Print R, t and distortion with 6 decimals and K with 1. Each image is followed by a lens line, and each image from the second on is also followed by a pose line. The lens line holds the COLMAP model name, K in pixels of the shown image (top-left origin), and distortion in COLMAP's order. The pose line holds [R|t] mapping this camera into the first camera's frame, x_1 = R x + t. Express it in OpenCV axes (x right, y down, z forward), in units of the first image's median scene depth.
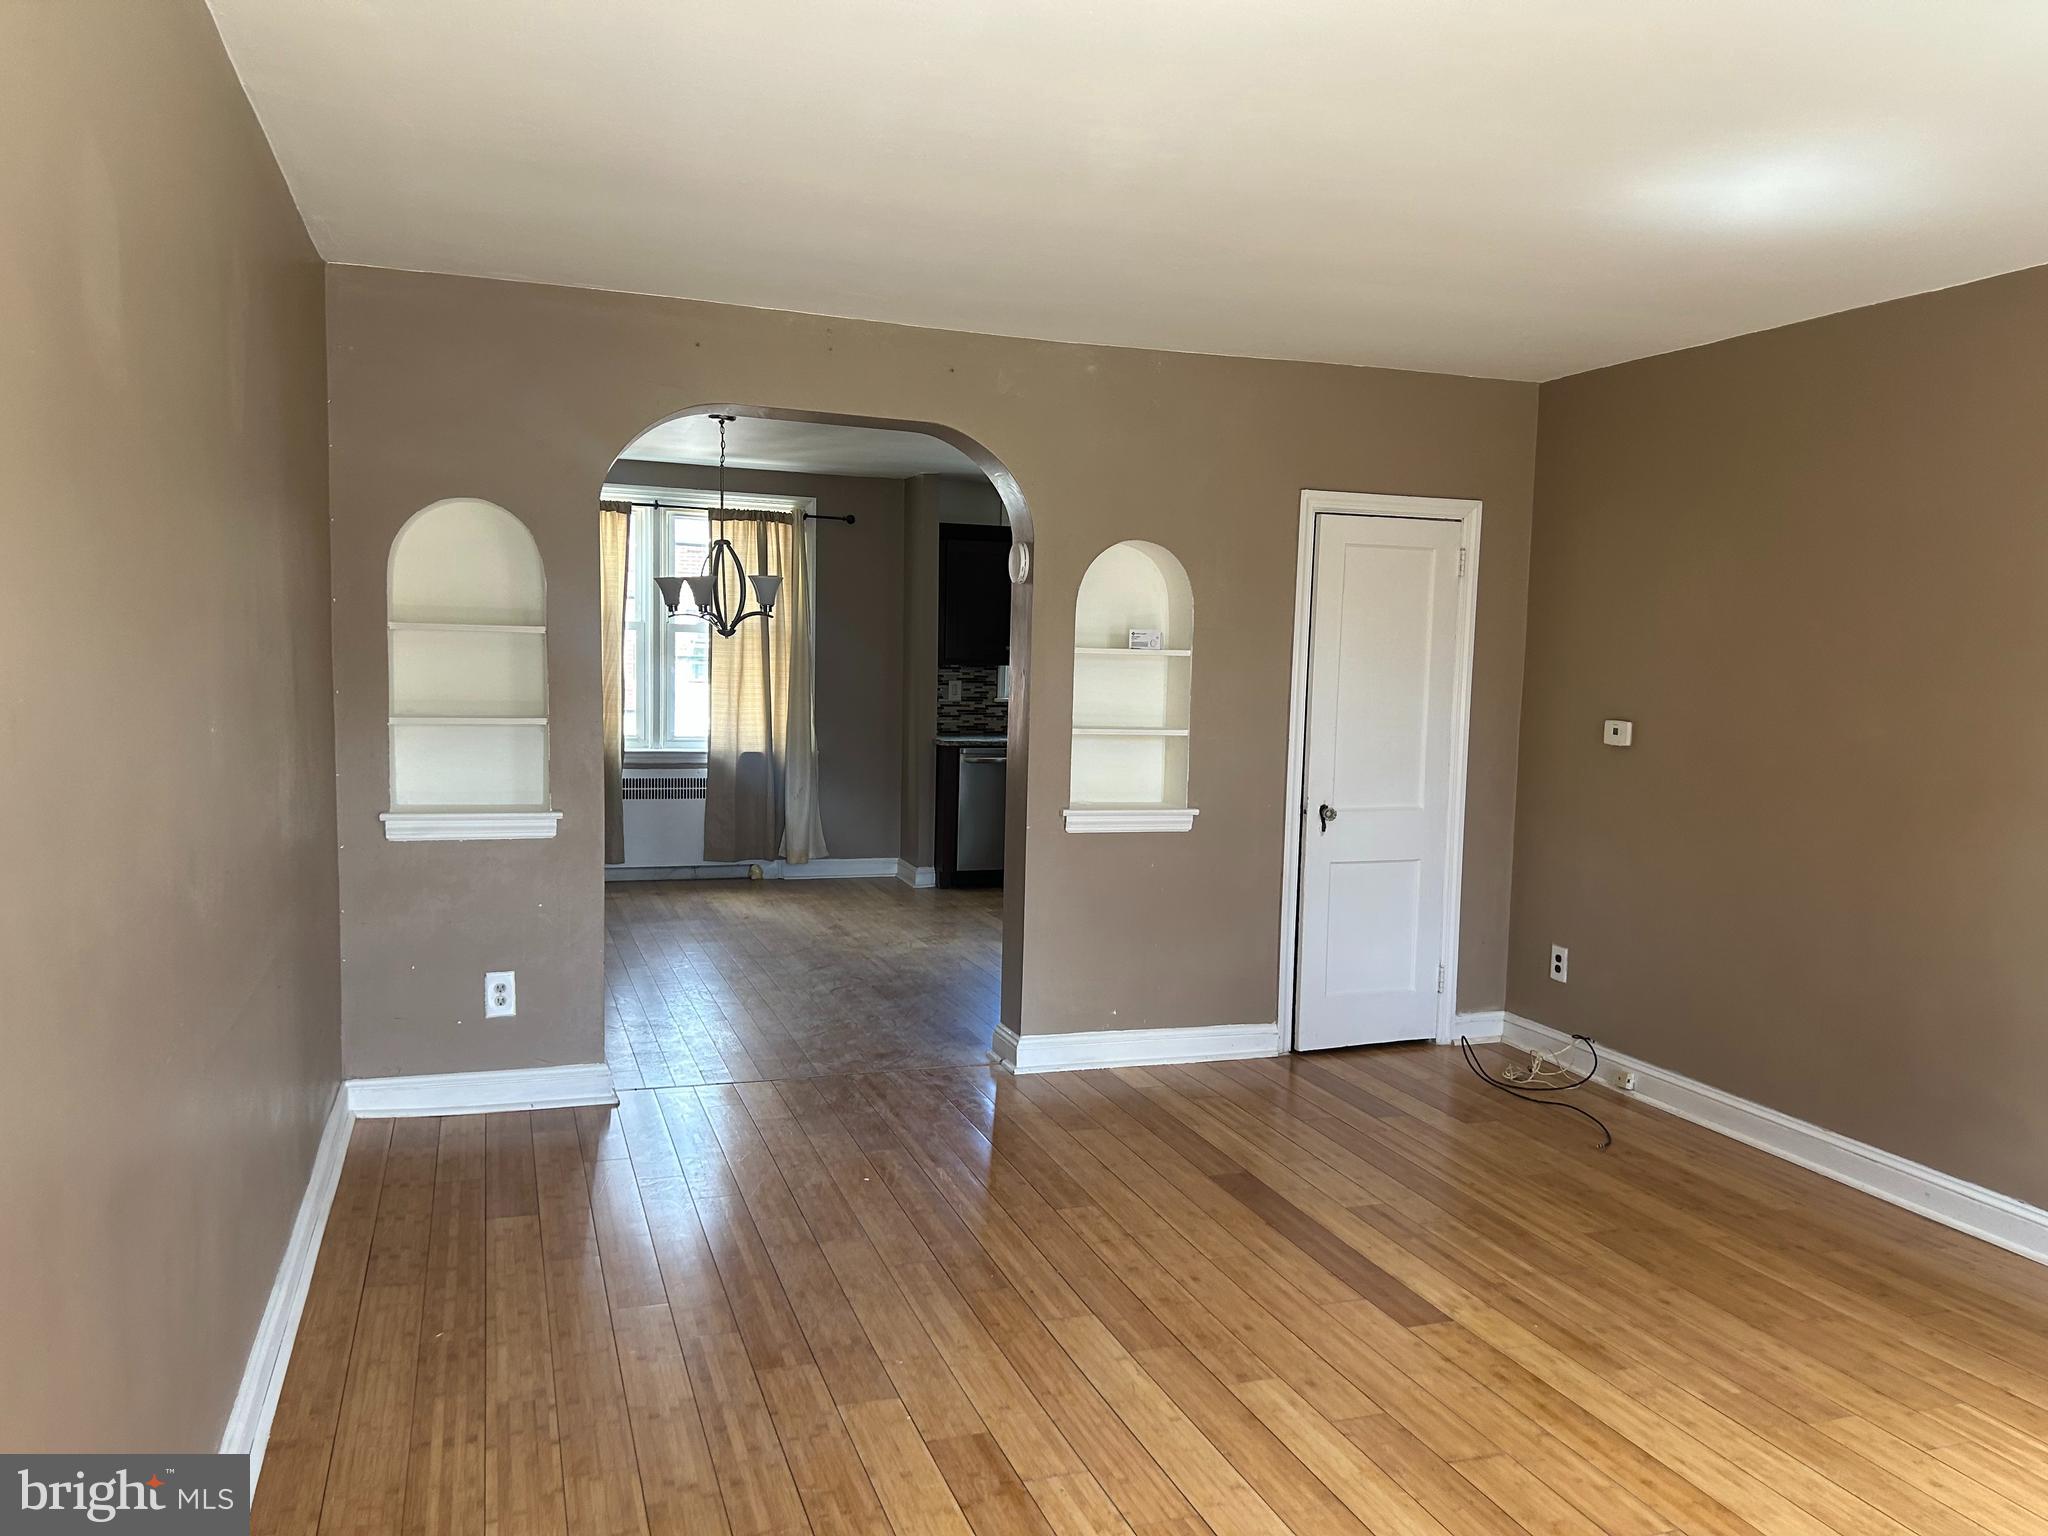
lens RADIAL K [[1563.4, 0, 1025.9], [0, 1563.4, 773.4], [0, 0, 1]] dist [0.031506, -0.016842]
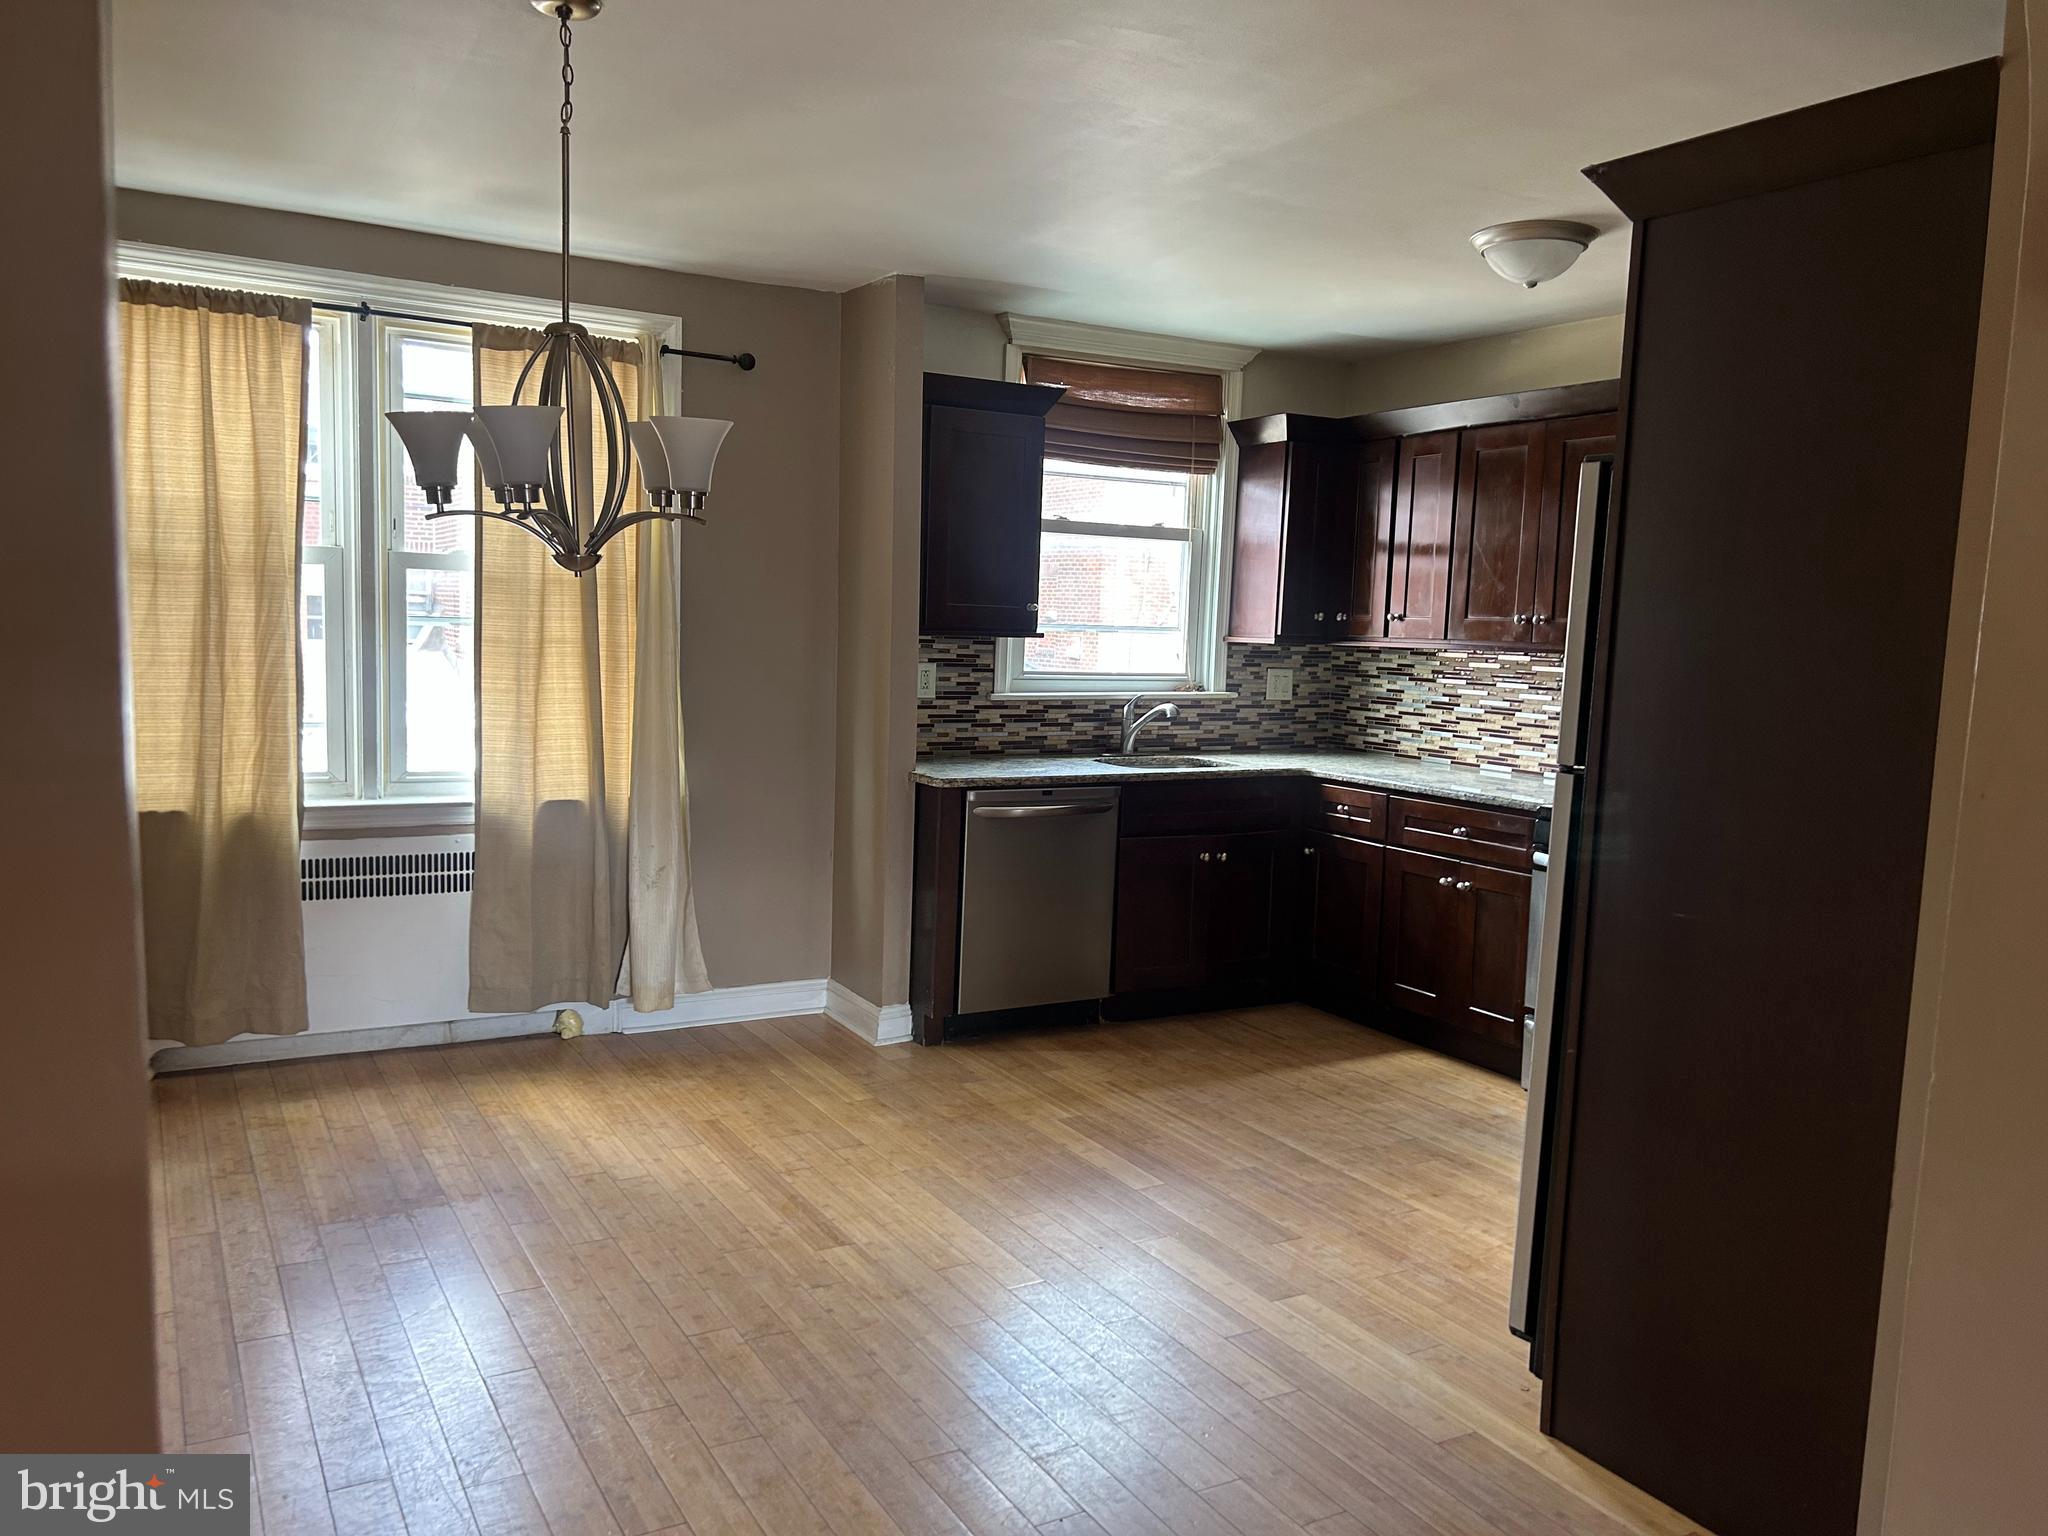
lens RADIAL K [[1563.4, 0, 1008.5], [0, 1563.4, 768.6], [0, 0, 1]] dist [0.031506, -0.016842]
pose [[0.984929, -0.008663, 0.172743, -0.119499], [0.004719, 0.999719, 0.023229, -0.035976], [-0.172896, -0.022063, 0.984693, 0.460589]]
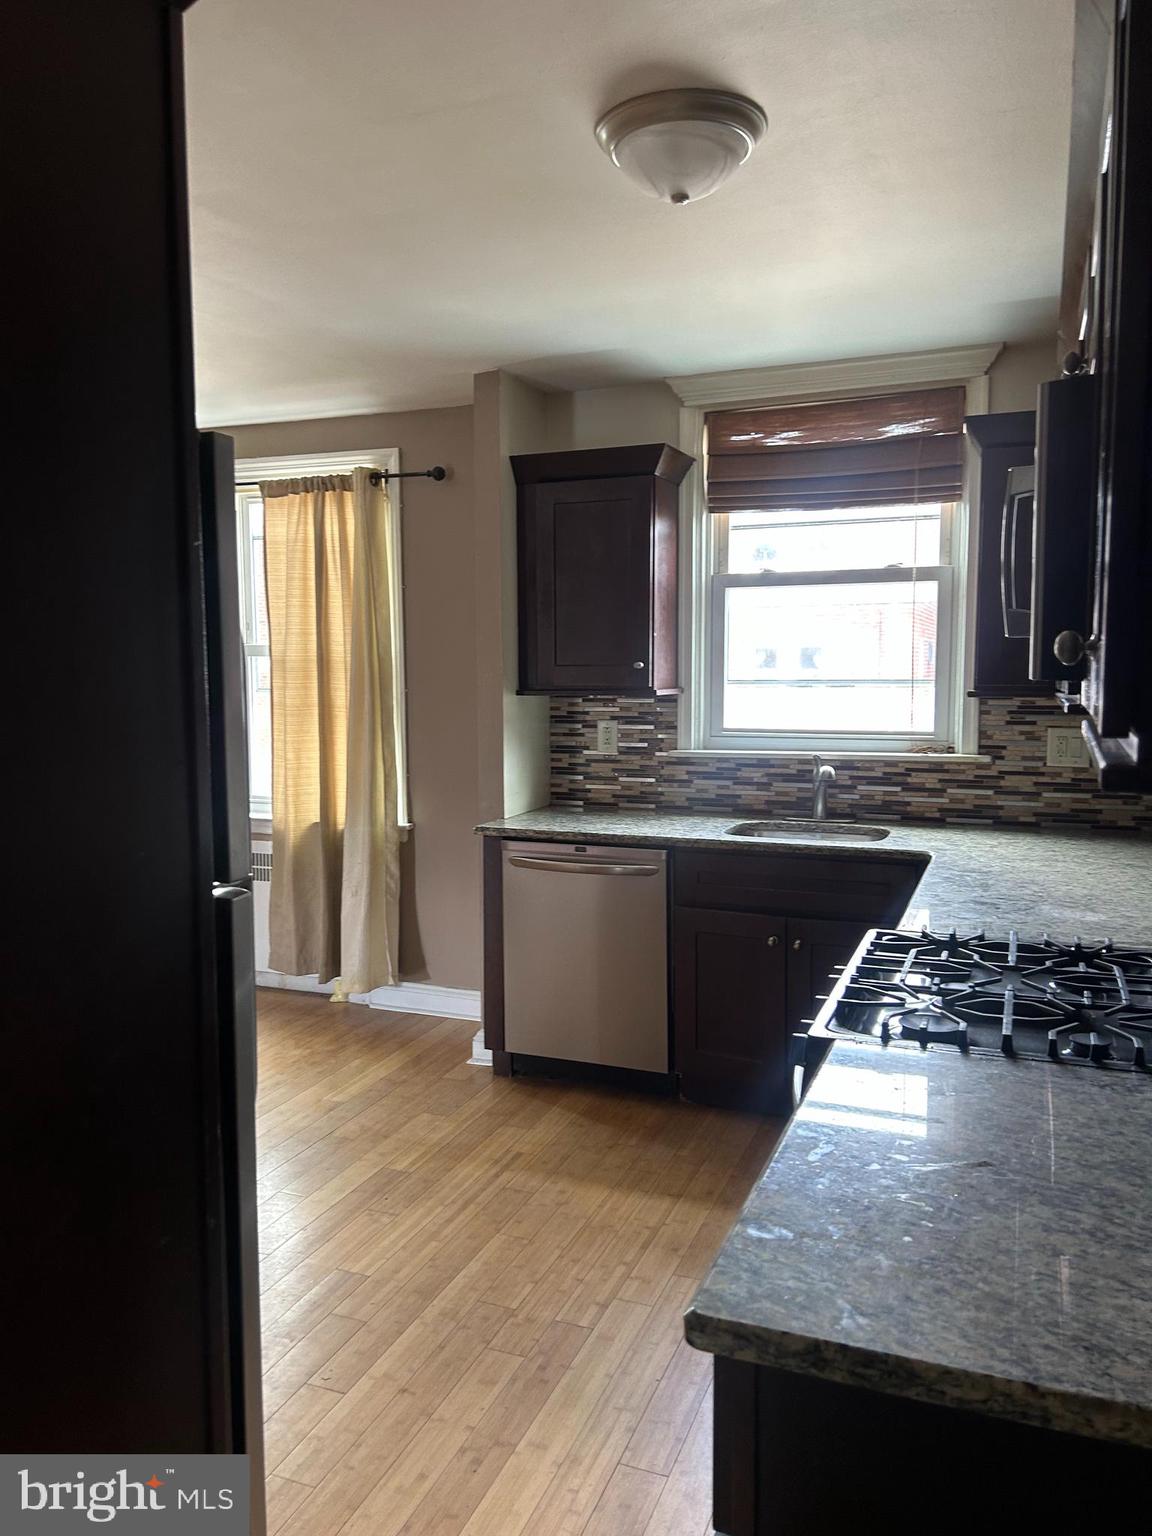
lens RADIAL K [[1172.6, 0, 525.6], [0, 1172.6, 738.9], [0, 0, 1]] dist [0.031506, -0.016842]
pose [[0.732155, 0.015240, -0.680968, 0.252126], [-0.031721, 0.999428, -0.011738, -0.048137], [0.680399, 0.030195, 0.732219, 0.680406]]
